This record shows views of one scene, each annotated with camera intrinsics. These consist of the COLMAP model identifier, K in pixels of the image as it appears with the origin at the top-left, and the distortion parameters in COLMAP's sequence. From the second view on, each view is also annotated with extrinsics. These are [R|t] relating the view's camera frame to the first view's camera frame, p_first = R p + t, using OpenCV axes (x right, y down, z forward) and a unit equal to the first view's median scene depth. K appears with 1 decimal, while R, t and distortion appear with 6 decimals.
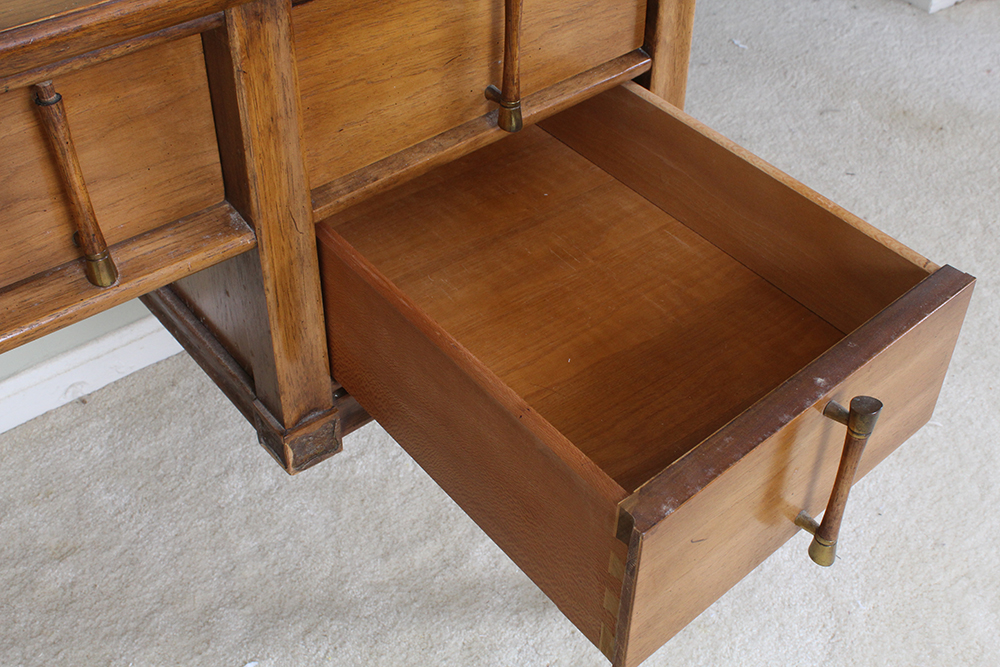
lens RADIAL K [[1222.3, 0, 500.0], [0, 1222.3, 333.5], [0, 0, 1]] dist [-0.102702, 0.151353]
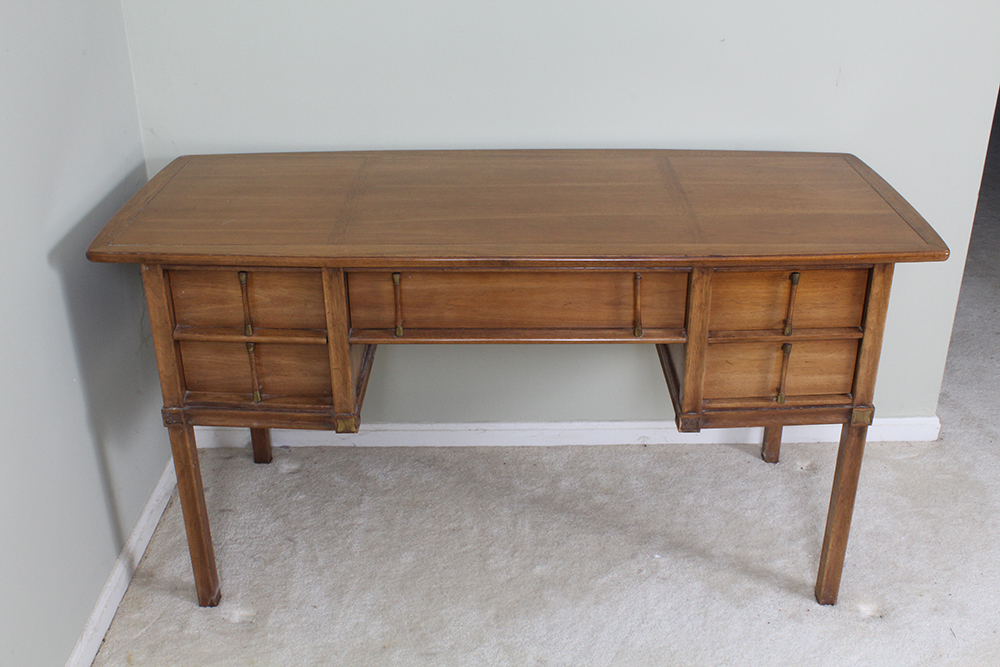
lens RADIAL K [[1020.0, 0, 500.0], [0, 1020.0, 333.5], [0, 0, 1]] dist [-0.124437, 0.117547]
pose [[0.778425, 0.259083, -0.571779, 0.503205], [-0.391491, 0.912381, -0.119565, 0.223718], [0.490703, 0.316919, 0.811649, -0.751965]]
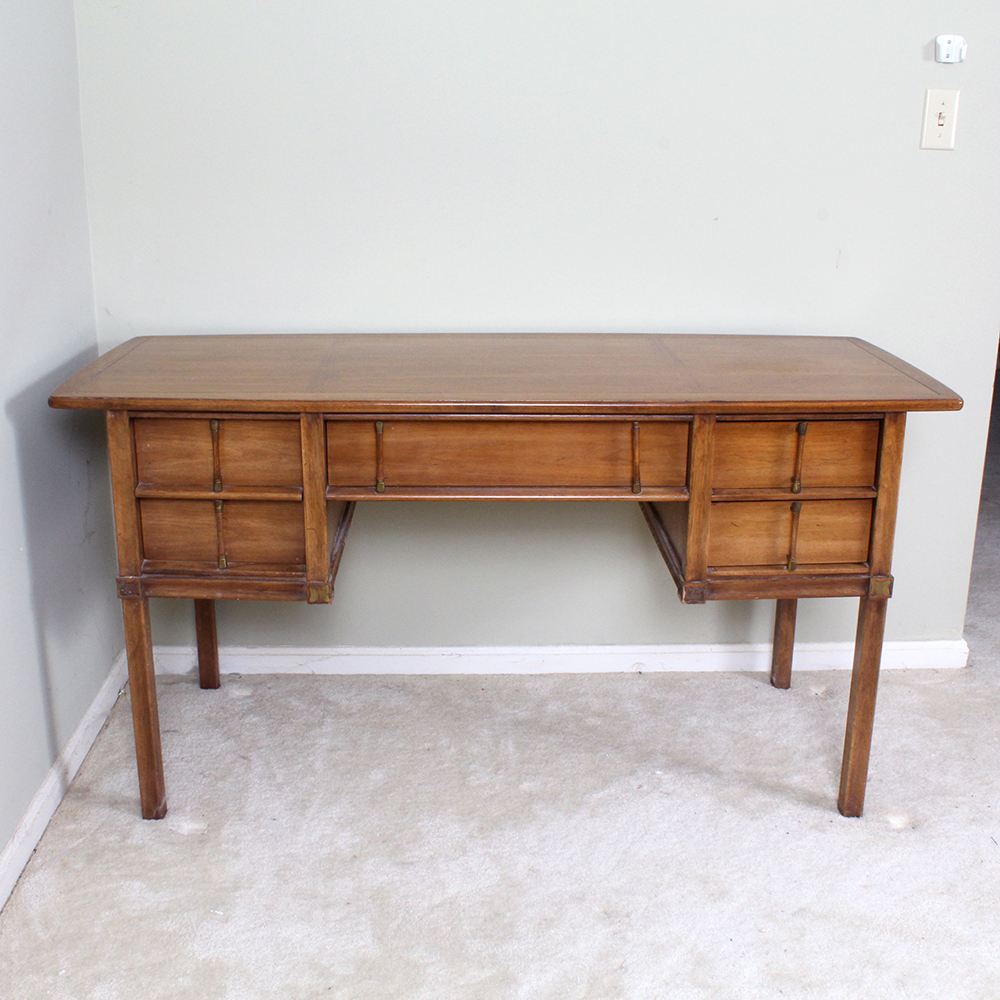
lens RADIAL K [[1199.1, 0, 459.4], [0, 1199.1, 499.8], [0, 0, 1]] dist [-0.128511, 0.097914]
pose [[0.782521, 0.172020, -0.598389, 0.594888], [-0.392270, 0.882556, -0.259267, 0.486330], [0.483513, 0.437613, 0.758097, -0.791026]]
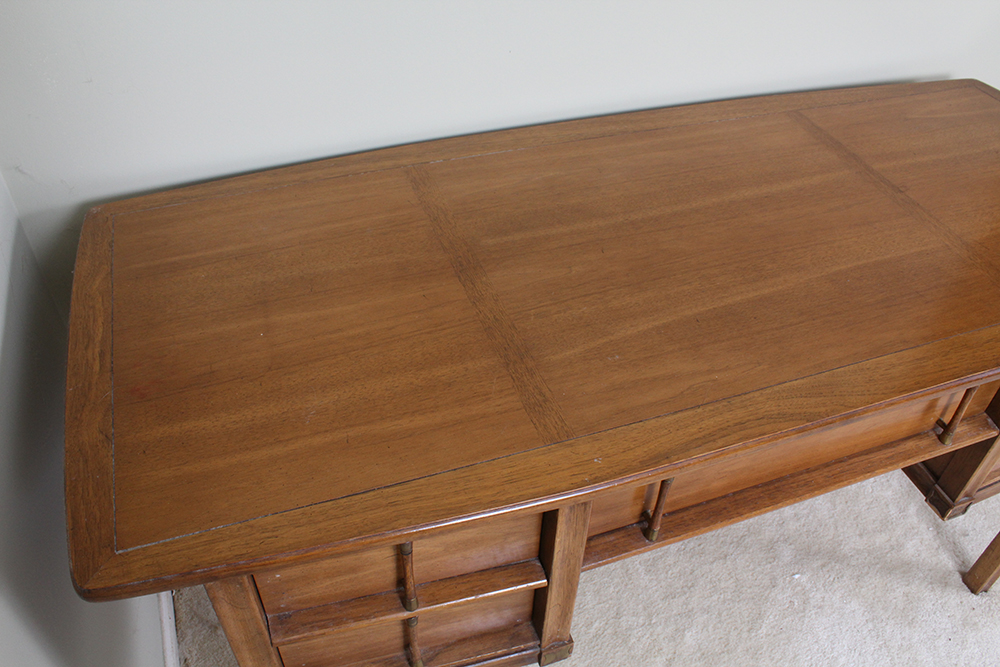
lens RADIAL K [[818.3, 0, 500.0], [0, 818.3, 333.5], [0, 0, 1]] dist [-0.162482, 0.126631]
pose [[0.947087, 0.226322, -0.227605, -0.438677], [-0.220218, 0.974052, 0.052212, -0.071357], [0.233516, 0.000674, 0.972353, -0.365279]]
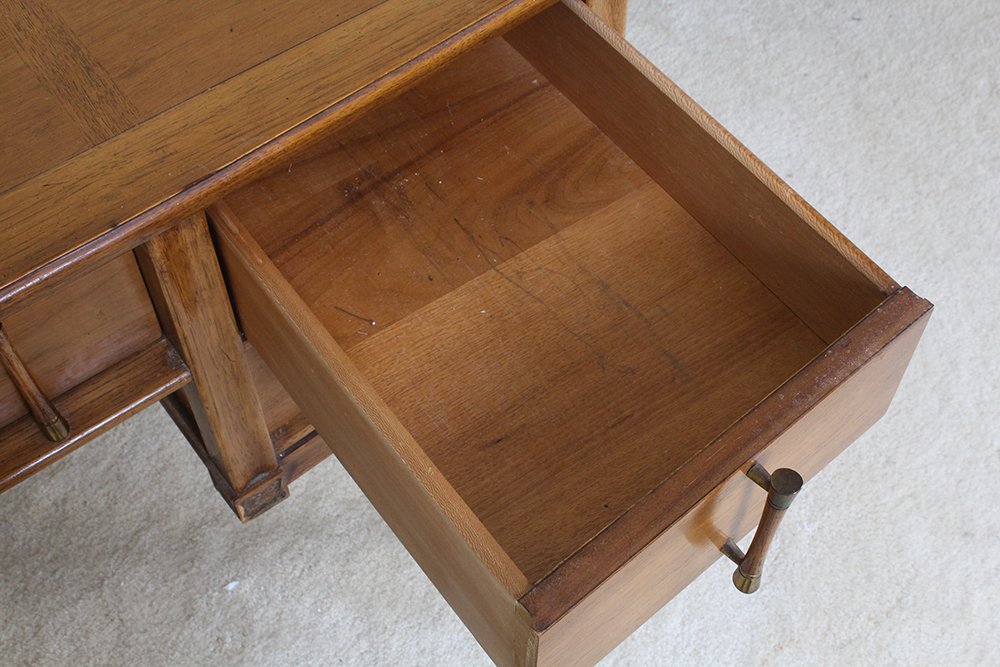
lens RADIAL K [[1328.9, 0, 500.0], [0, 1328.9, 333.5], [0, 0, 1]] dist [-0.079140, 0.123166]
pose [[0.999671, 0.003304, -0.025433, 0.060290], [0.003091, 0.968922, 0.247348, -0.224501], [0.025460, -0.247345, 0.968593, -0.082521]]
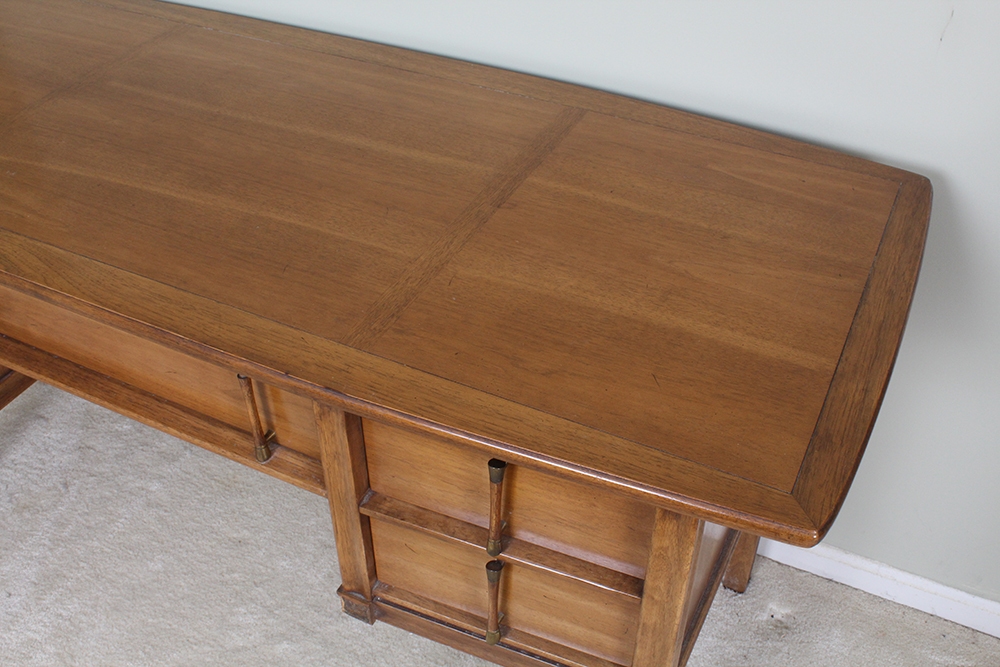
lens RADIAL K [[1020.0, 0, 500.0], [0, 1020.0, 333.5], [0, 0, 1]] dist [-0.124437, 0.117547]
pose [[0.433163, 0.562324, -0.704387, 0.444533], [-0.580269, 0.771991, 0.259457, -0.430206], [0.689679, 0.296347, 0.660698, 0.068512]]
